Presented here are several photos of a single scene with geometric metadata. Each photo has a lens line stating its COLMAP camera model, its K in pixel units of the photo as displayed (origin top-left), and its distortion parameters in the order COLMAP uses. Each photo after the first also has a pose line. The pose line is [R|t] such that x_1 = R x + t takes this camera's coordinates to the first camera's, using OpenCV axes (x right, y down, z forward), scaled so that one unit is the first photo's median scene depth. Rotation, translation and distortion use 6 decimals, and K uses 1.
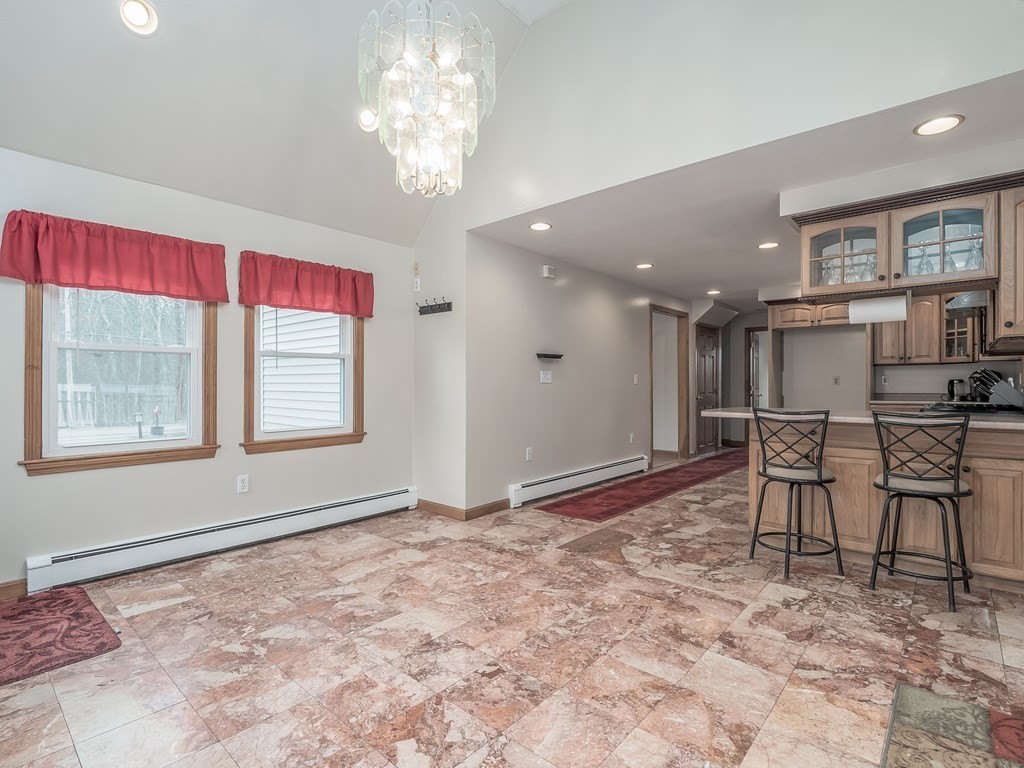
lens RADIAL K [[505.2, 0, 512.0], [0, 505.2, 384.0], [0, 0, 1]] dist [-0.012686, -0.001177]
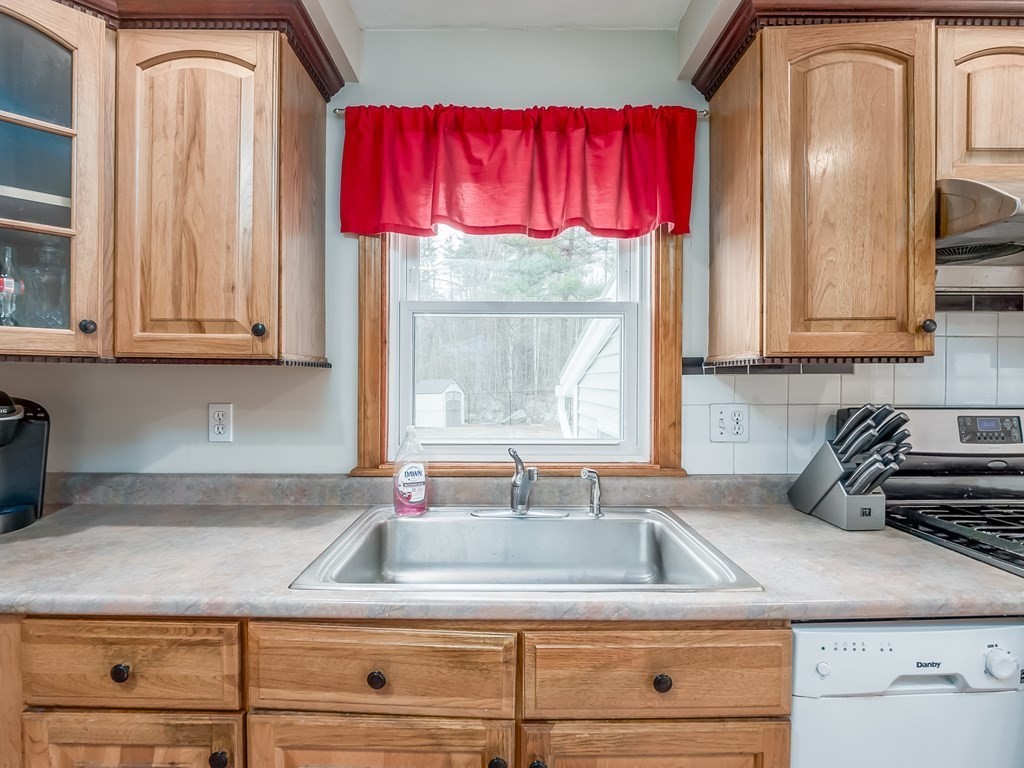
lens RADIAL K [[481.9, 0, 512.0], [0, 481.9, 384.0], [0, 0, 1]] dist [-0.020536, -0.000415]
pose [[-0.663557, -0.011456, 0.748038, 1.105345], [-0.000974, 0.999895, 0.014449, -0.061142], [-0.748125, 0.008859, -0.663498, 1.719025]]
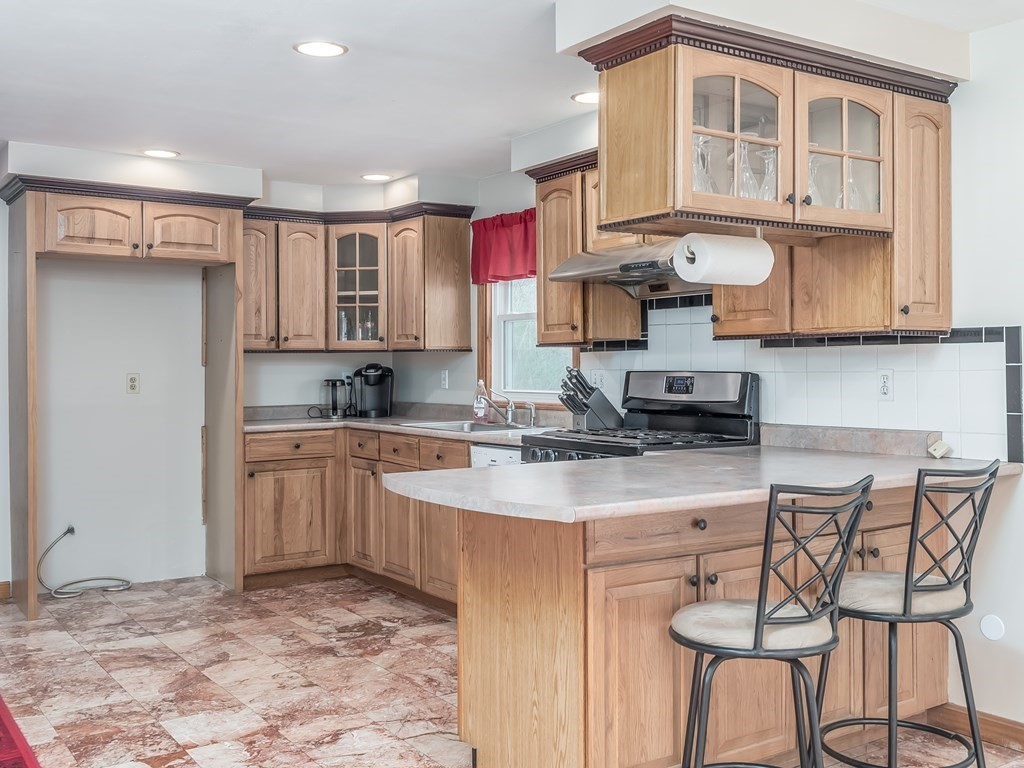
lens RADIAL K [[1029.4, 0, 493.2], [0, 1029.4, 349.4], [0, 0, 1]] dist [0.076946, -0.122722]
pose [[0.269843, 0.013748, 0.962806, -0.333685], [0.005639, 0.999858, -0.015857, -0.043517], [-0.962888, 0.009709, 0.269727, 0.957701]]
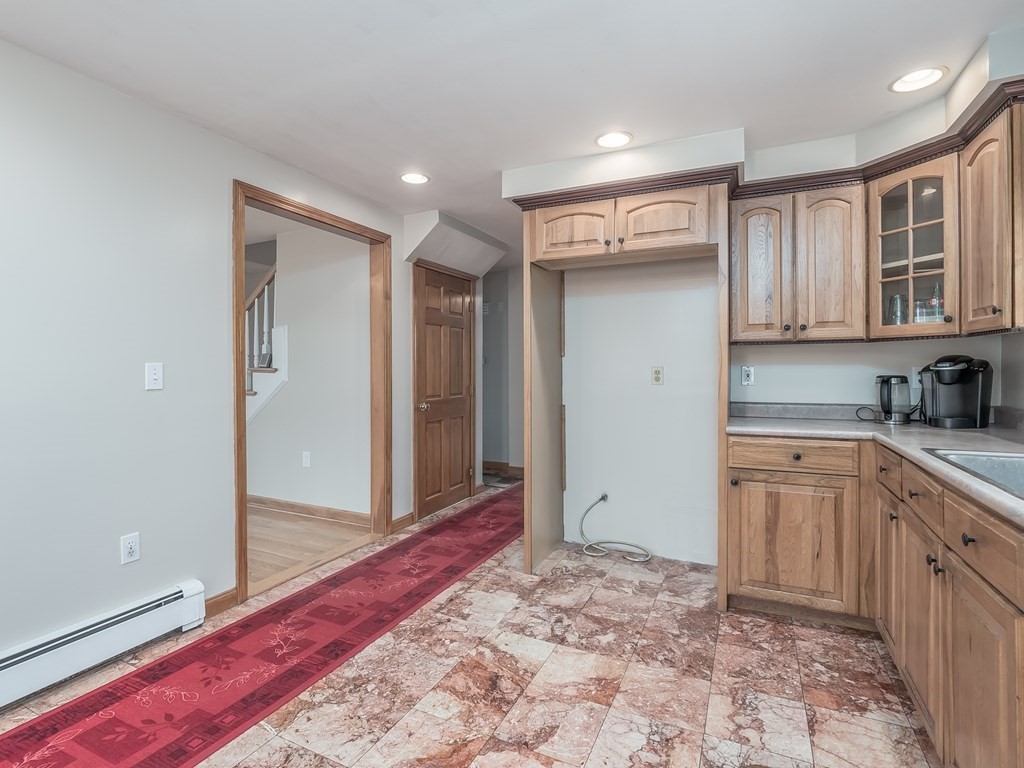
lens RADIAL K [[507.0, 0, 501.1], [0, 507.0, 367.3], [0, 0, 1]] dist [-0.014916, -0.001149]
pose [[0.965198, -0.002022, 0.261514, 0.794005], [0.002209, 0.999997, -0.000422, -0.031970], [-0.261513, 0.000984, 0.965200, 1.212888]]
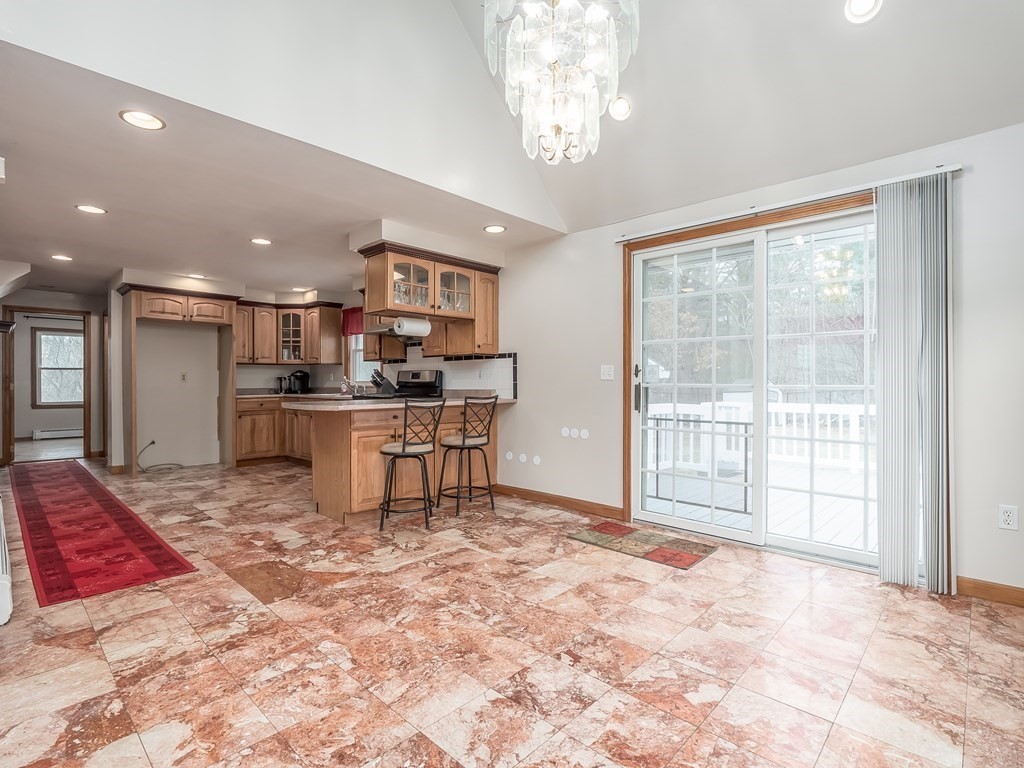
lens RADIAL K [[501.6, 0, 502.9], [0, 501.6, 377.5], [0, 0, 1]] dist [-0.009849, -0.001690]
pose [[0.047382, 0.007771, 0.998847, -0.678941], [0.002397, 0.999966, -0.007894, 0.006635], [-0.998874, 0.002768, 0.047362, 0.690836]]
